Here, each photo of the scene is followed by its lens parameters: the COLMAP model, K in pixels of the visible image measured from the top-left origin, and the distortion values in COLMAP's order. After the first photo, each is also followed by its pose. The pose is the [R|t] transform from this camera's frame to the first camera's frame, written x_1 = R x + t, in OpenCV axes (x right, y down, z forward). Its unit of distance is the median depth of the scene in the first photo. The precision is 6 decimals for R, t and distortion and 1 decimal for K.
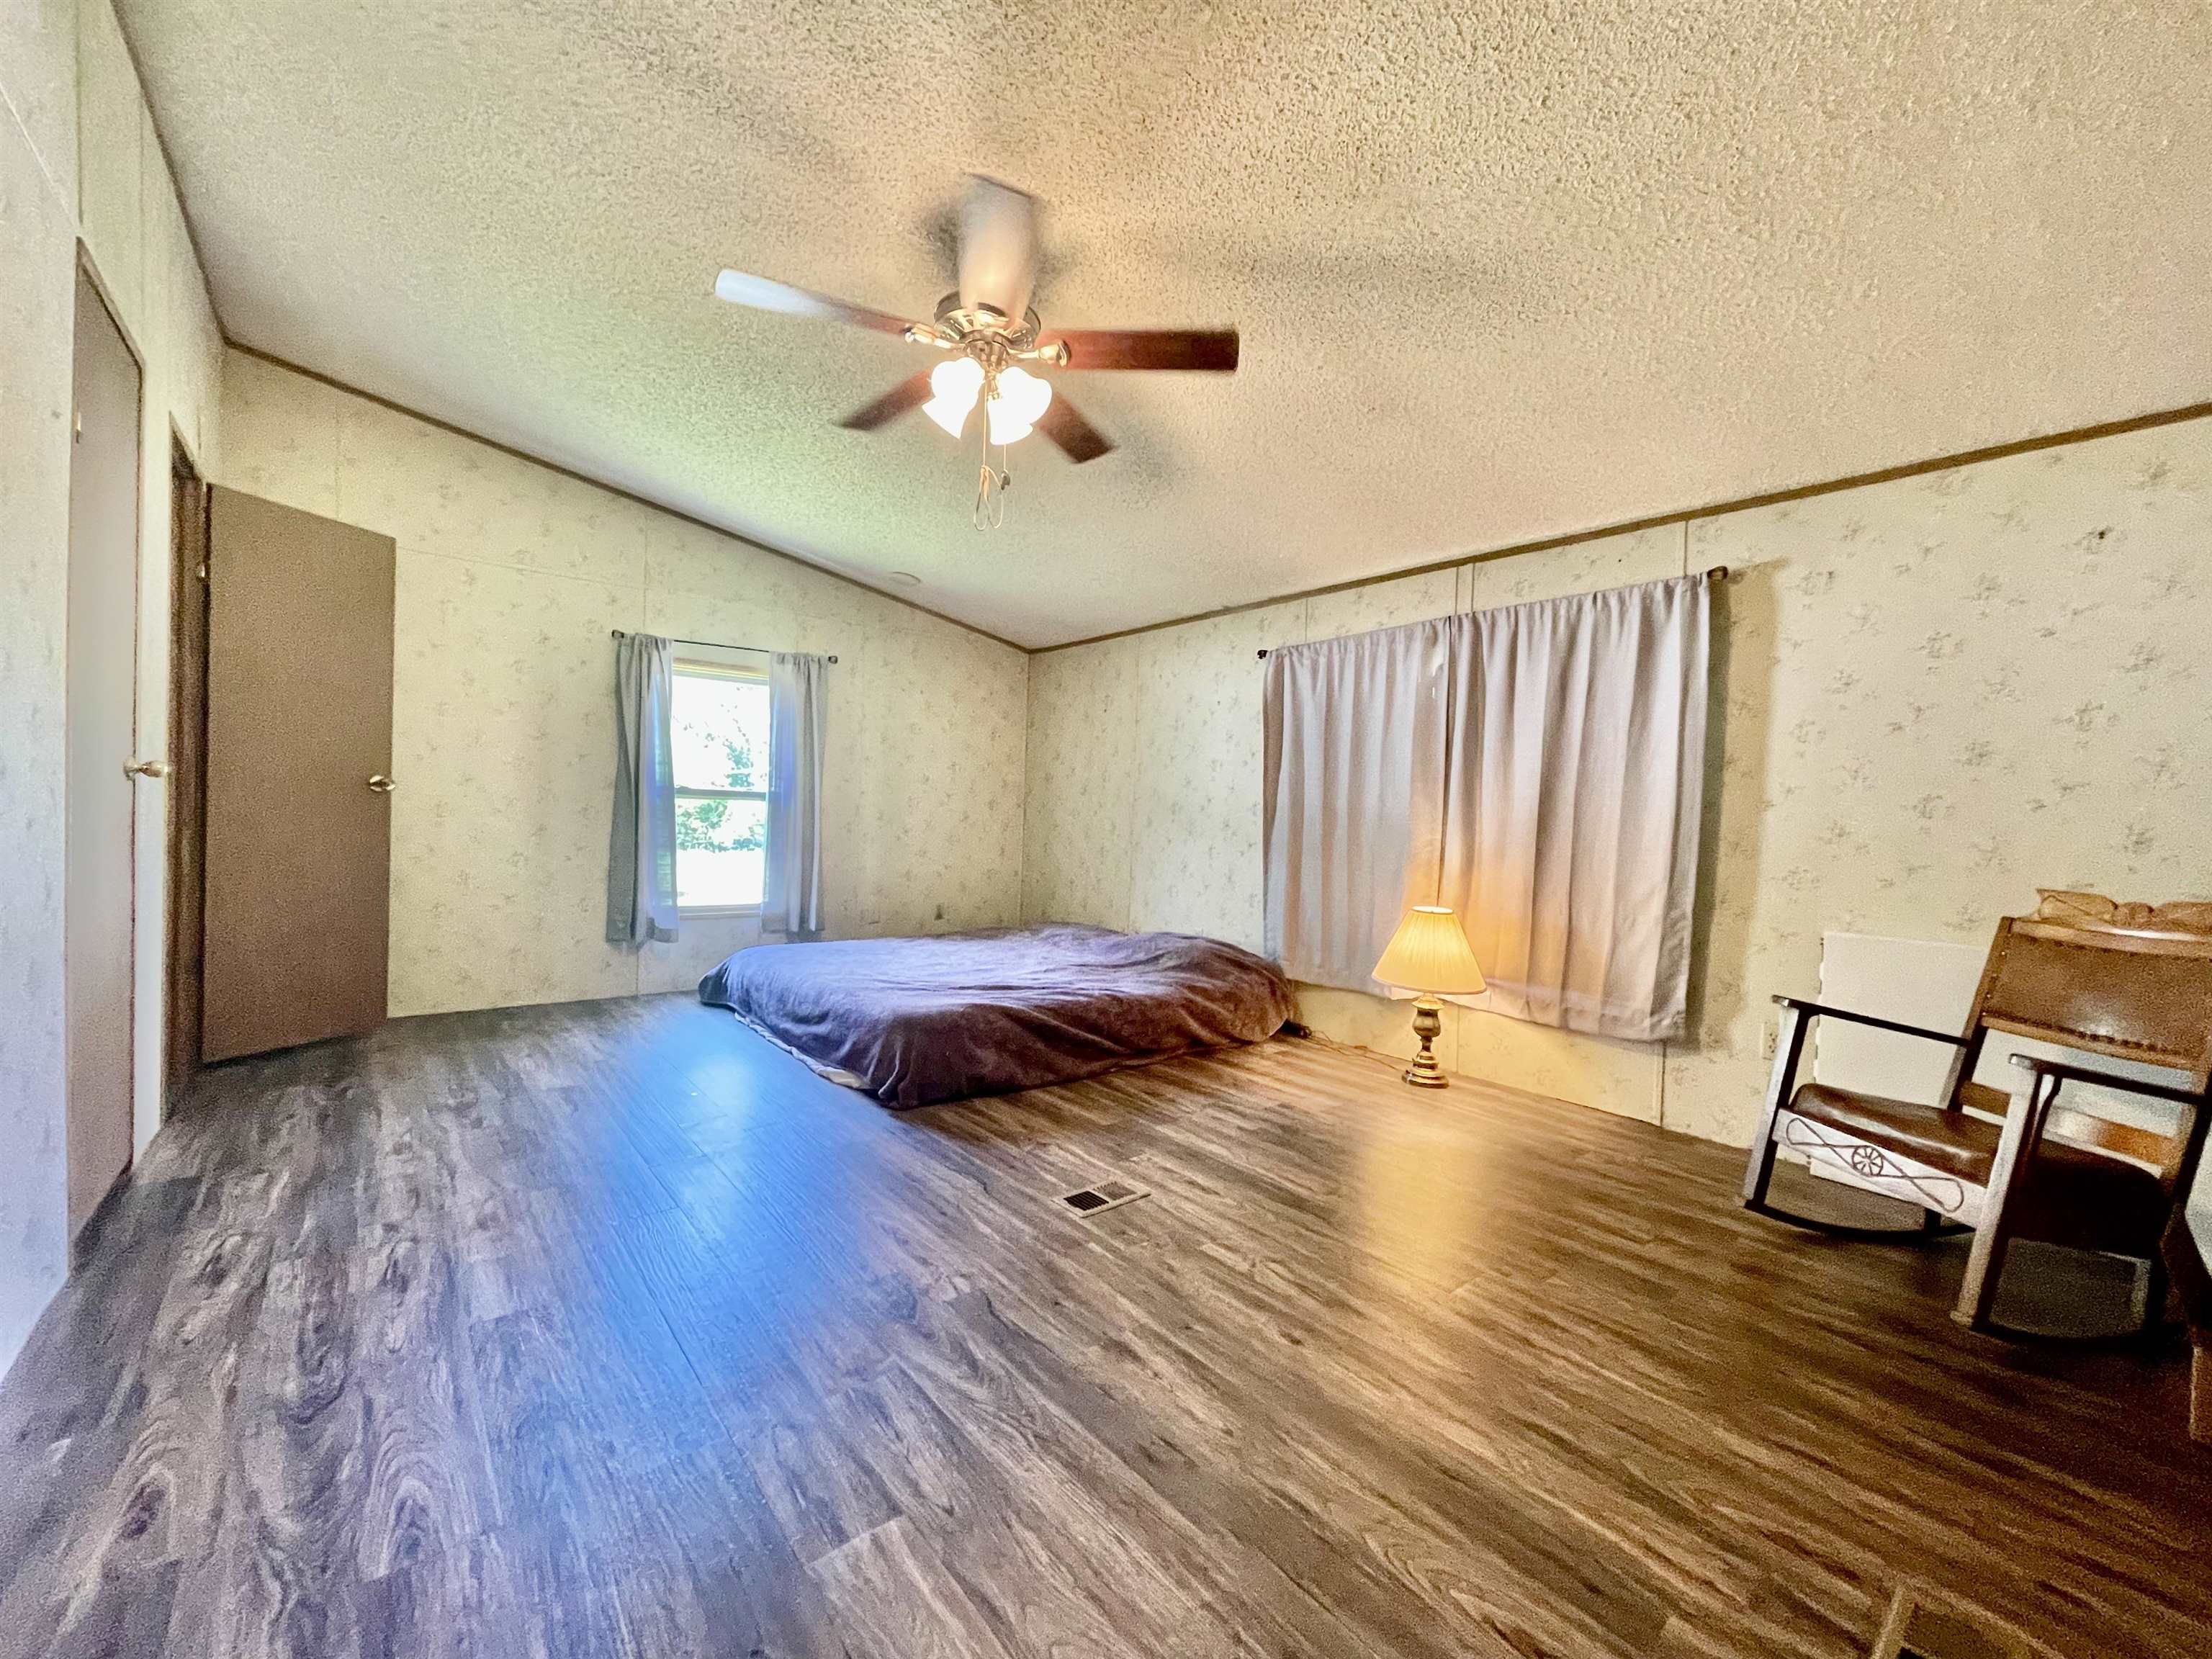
lens RADIAL K [[891.5, 0, 1096.5], [0, 891.5, 829.5], [0, 0, 1]] dist [0.002431, 0.000540]
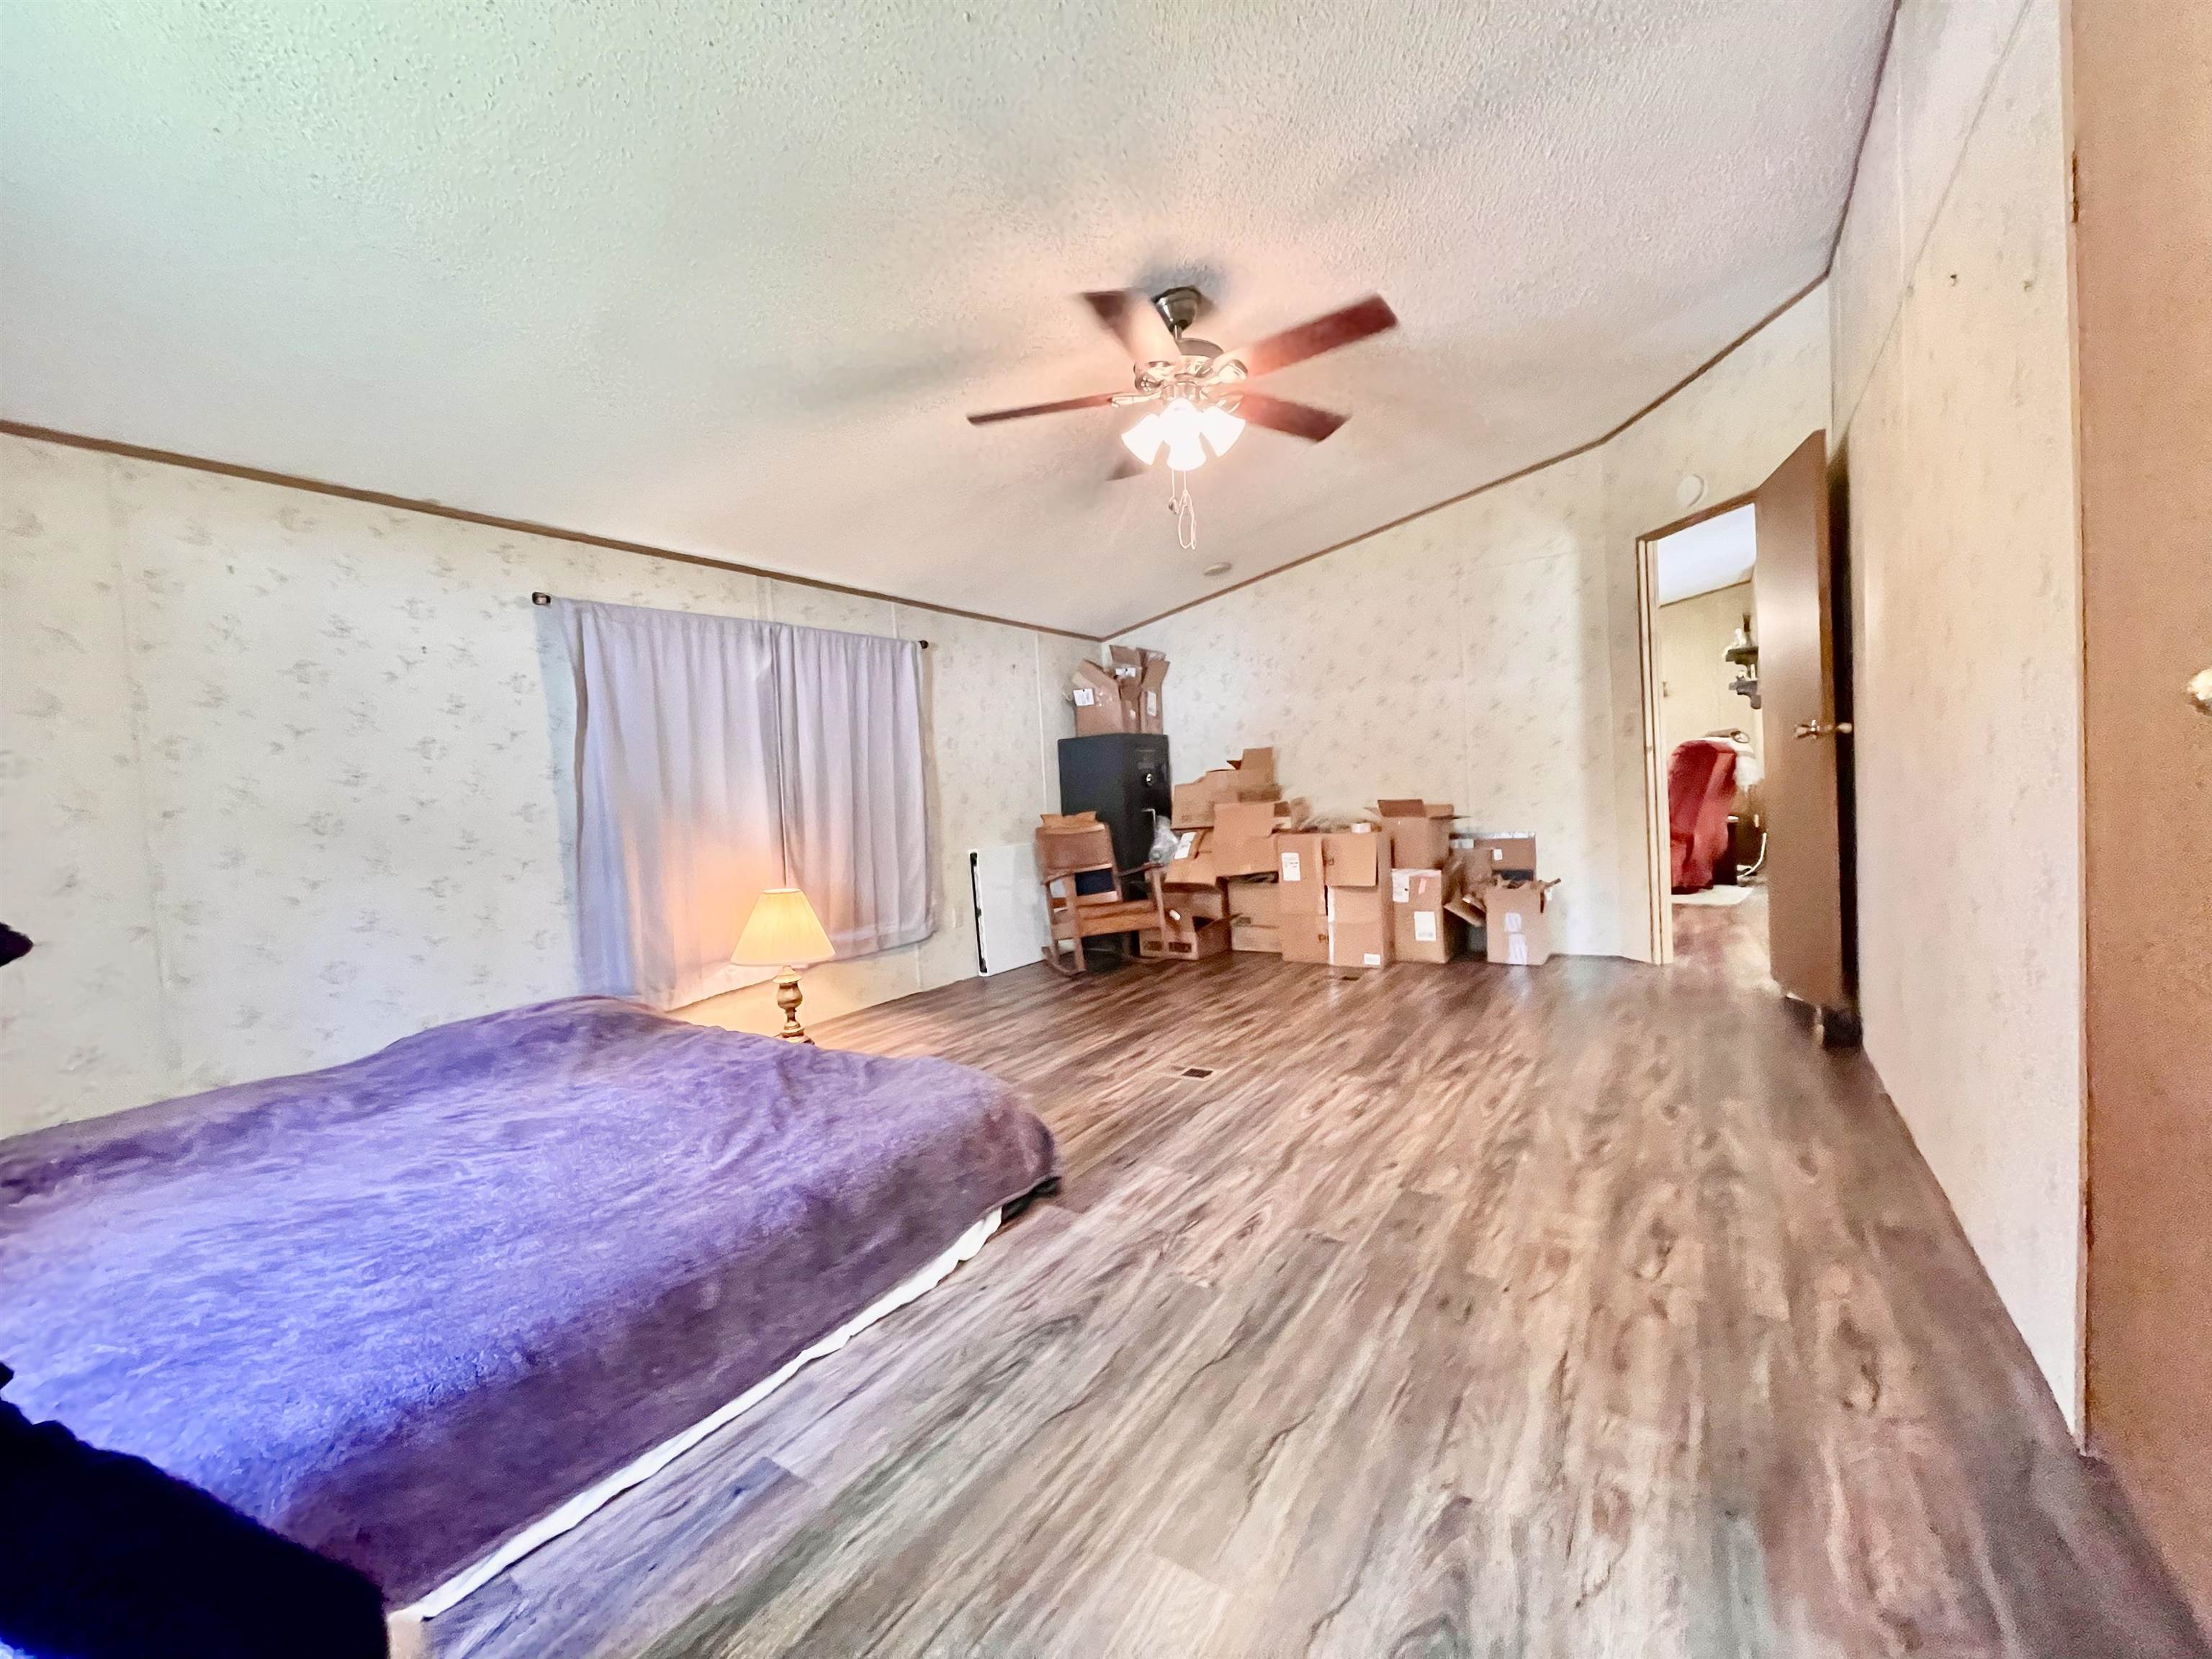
lens RADIAL K [[891.5, 0, 1096.8], [0, 891.5, 830.3], [0, 0, 1]] dist [0.002431, 0.000540]
pose [[-0.291420, -0.054709, 0.955029, -1.287195], [0.064702, 0.994950, 0.076740, -0.069222], [-0.954405, 0.084156, -0.286408, 1.556385]]
